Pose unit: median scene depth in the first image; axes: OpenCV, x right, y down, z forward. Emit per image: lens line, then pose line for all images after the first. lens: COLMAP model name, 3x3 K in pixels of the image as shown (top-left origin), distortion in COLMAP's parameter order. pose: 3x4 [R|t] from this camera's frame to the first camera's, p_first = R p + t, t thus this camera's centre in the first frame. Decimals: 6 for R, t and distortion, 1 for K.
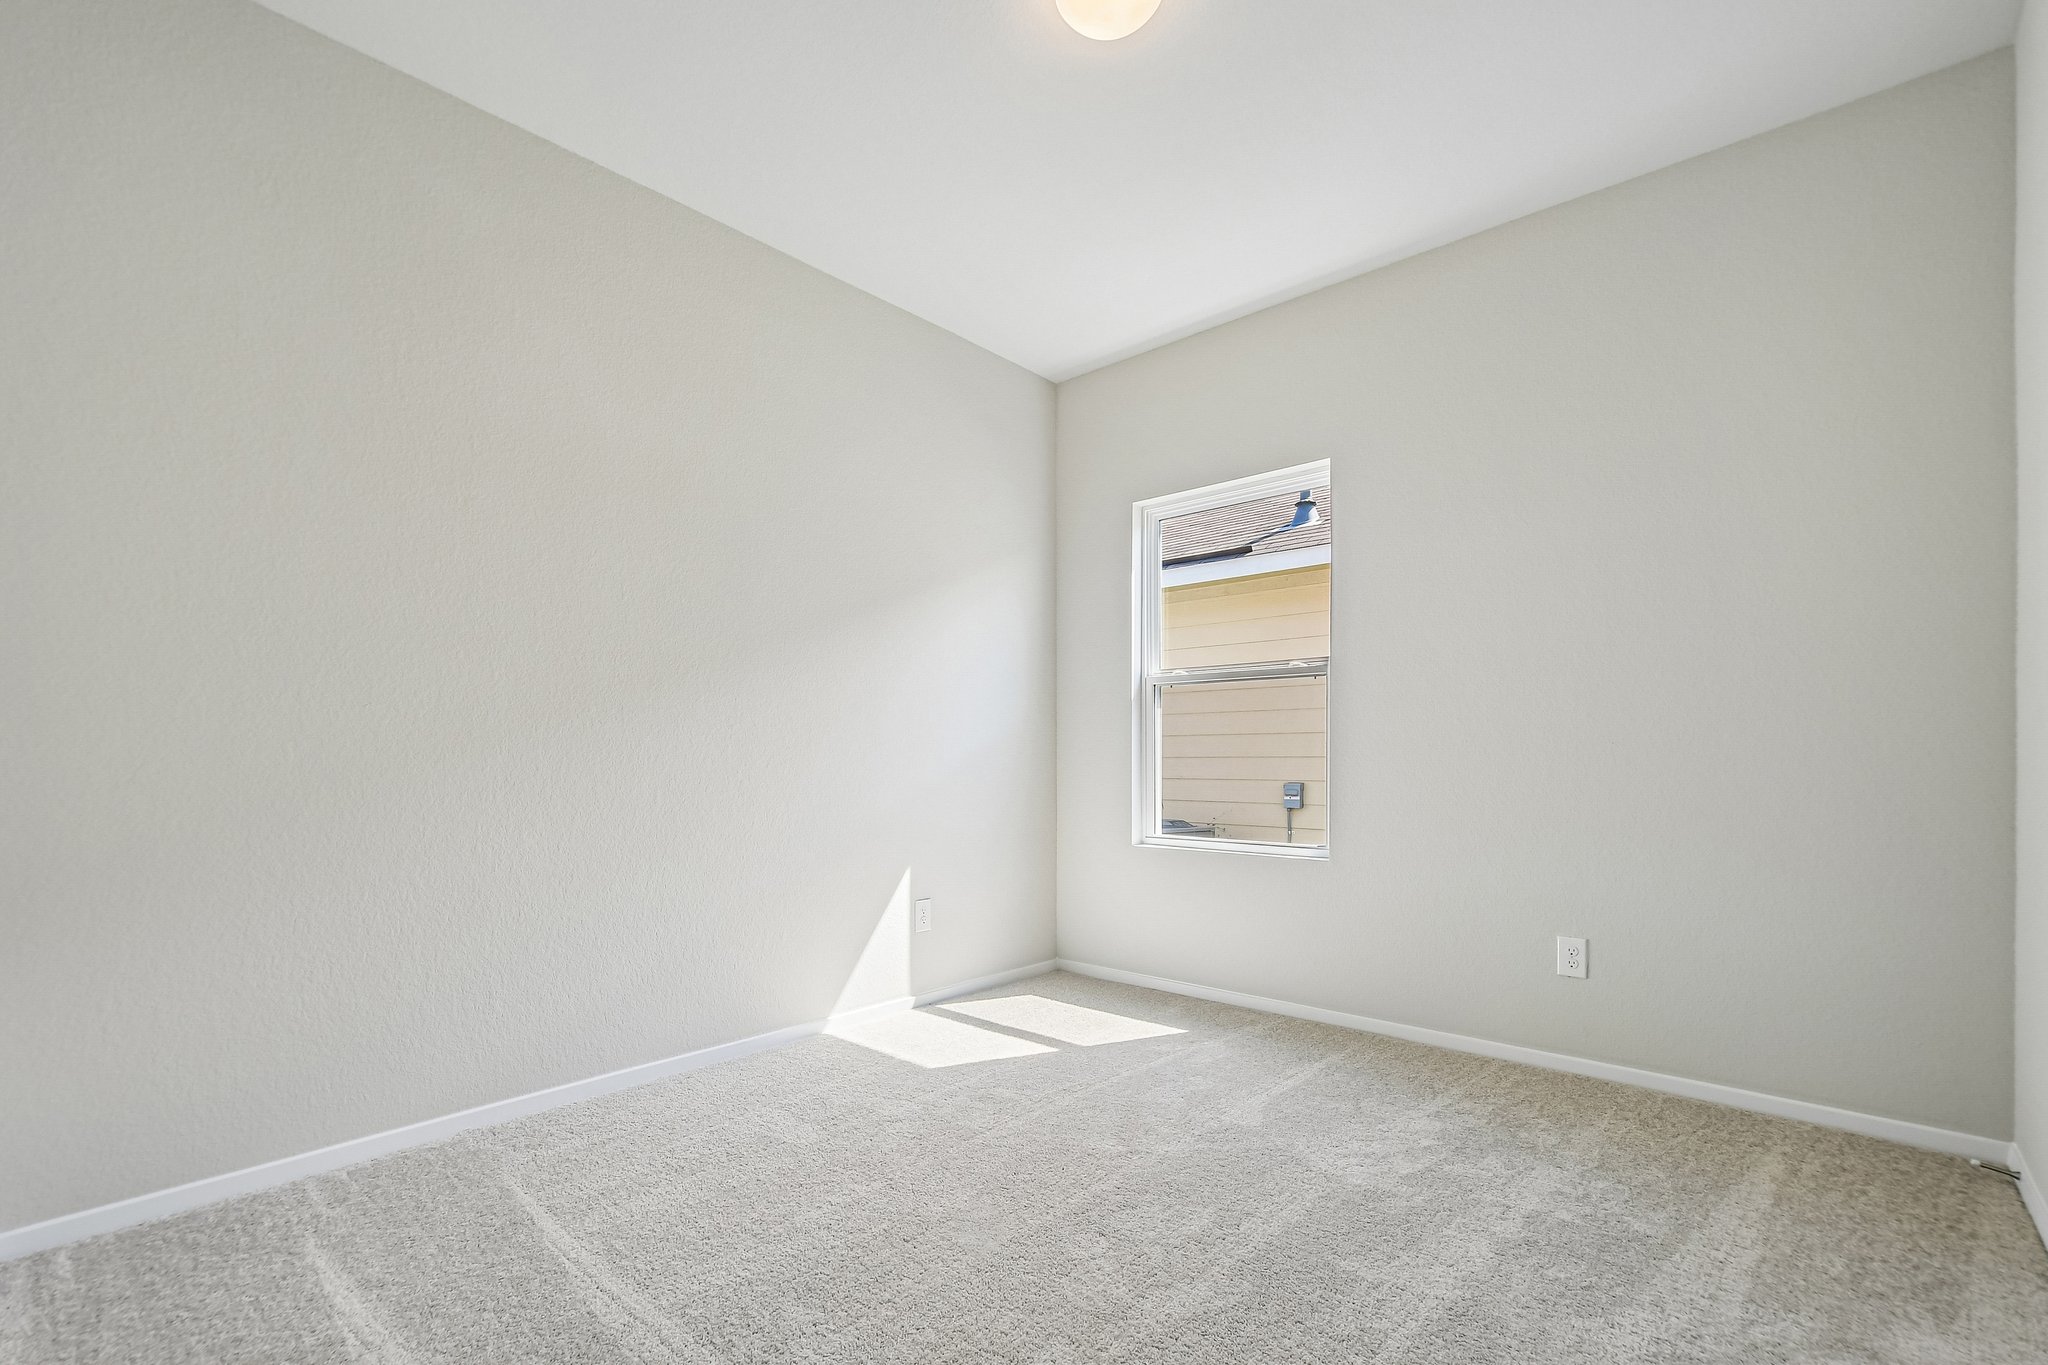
lens RADIAL K [[916.6, 0, 1023.0], [0, 916.6, 759.2], [0, 0, 1]] dist [0.009859, -0.001516]
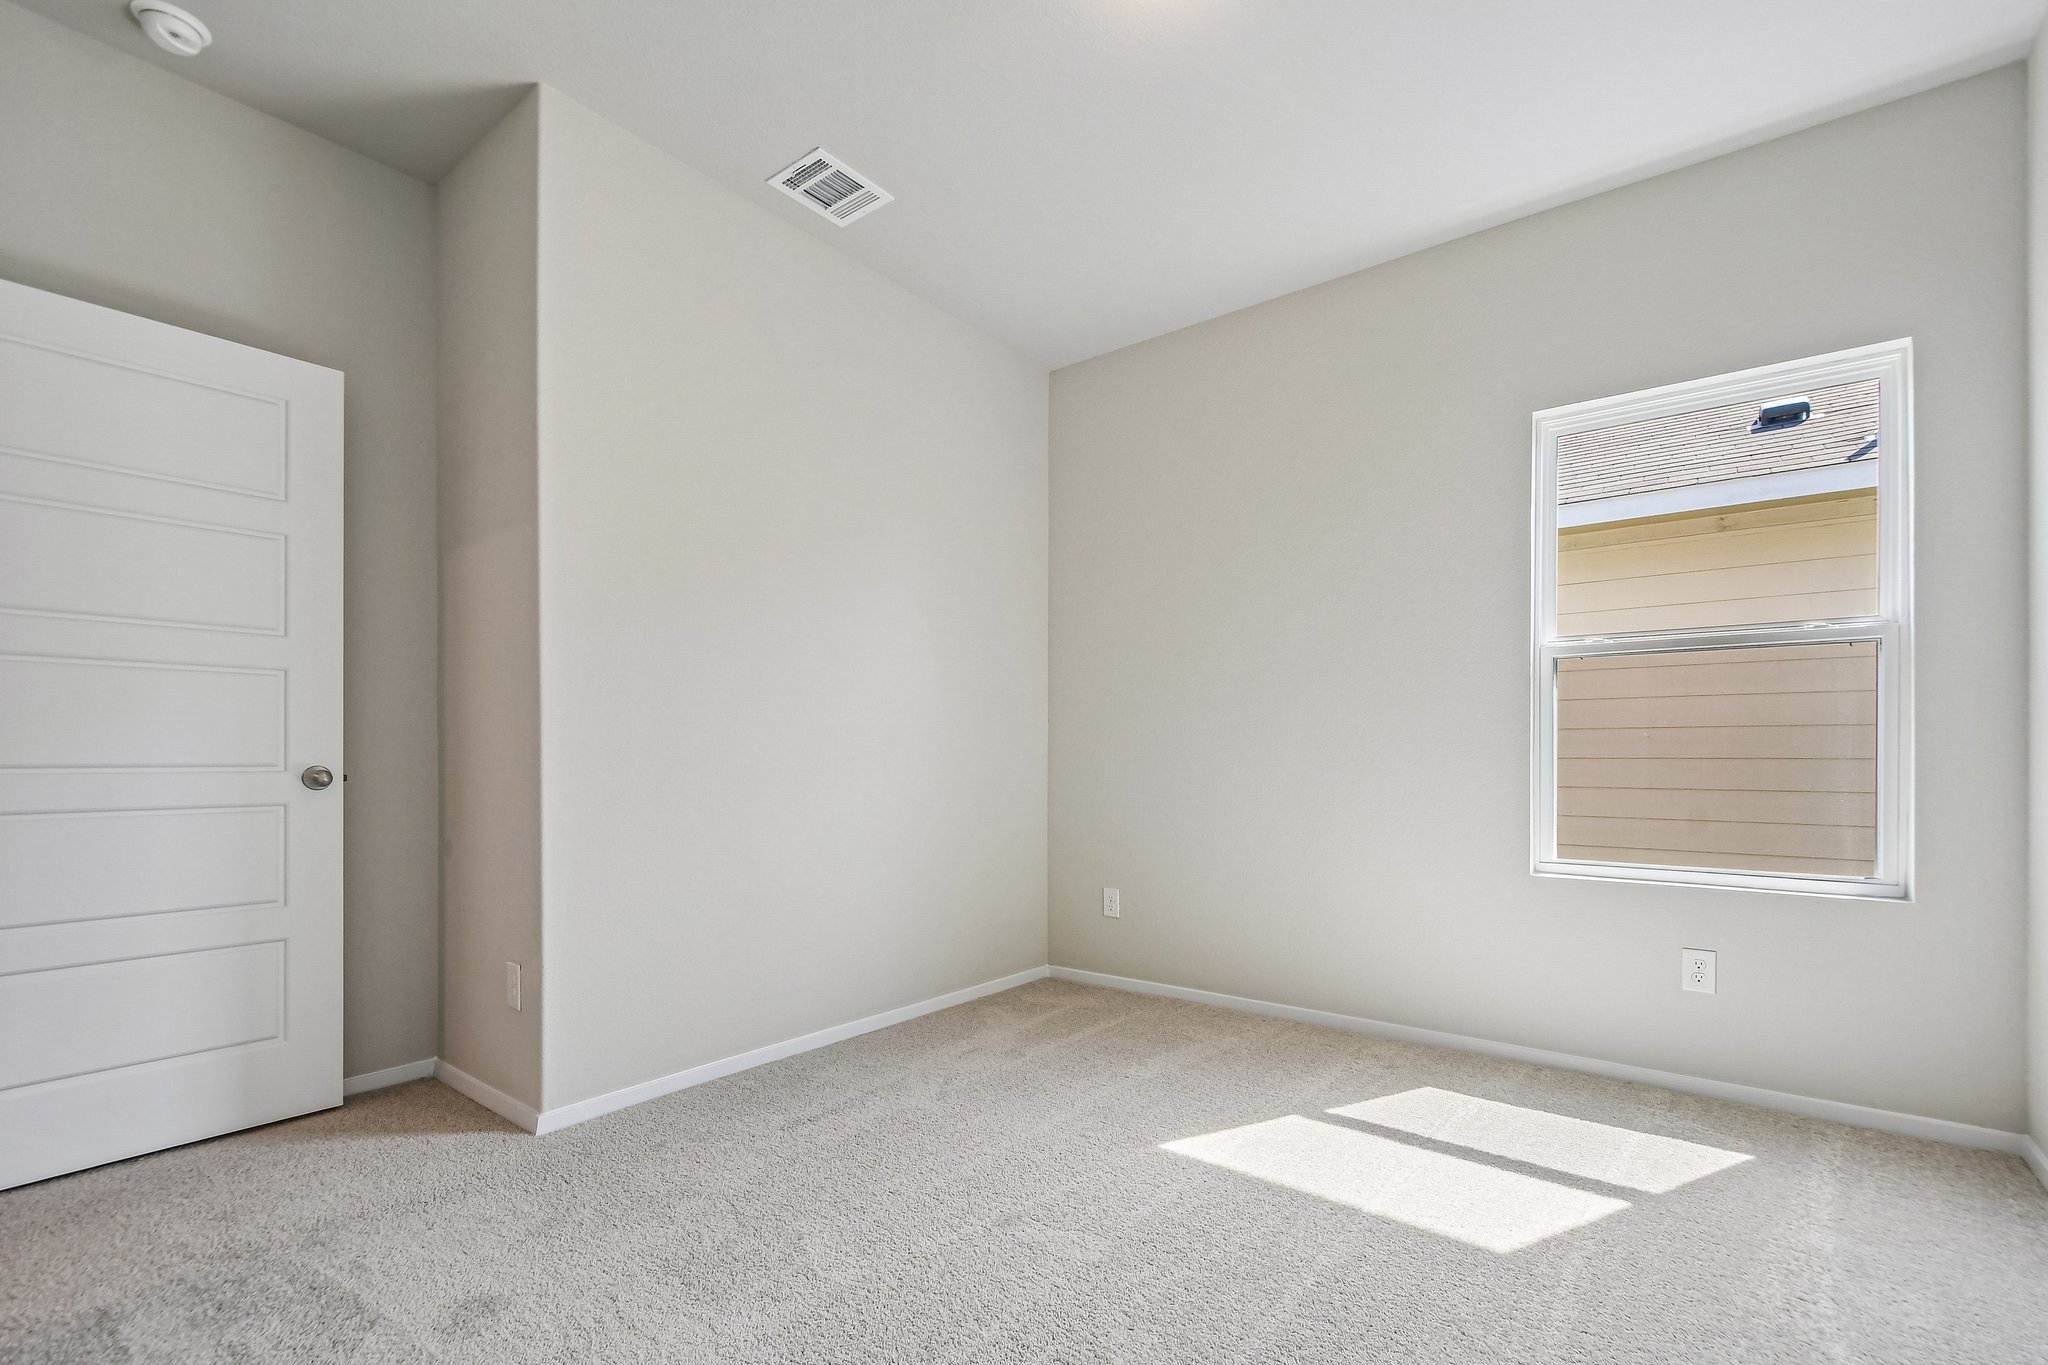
lens RADIAL K [[916.6, 0, 1039.3], [0, 916.6, 750.0], [0, 0, 1]] dist [0.009859, -0.001516]
pose [[0.996806, 0.006003, 0.079630, -0.370474], [-0.005448, 0.999959, -0.007184, 0.001461], [-0.079669, 0.006728, 0.996799, 0.321712]]
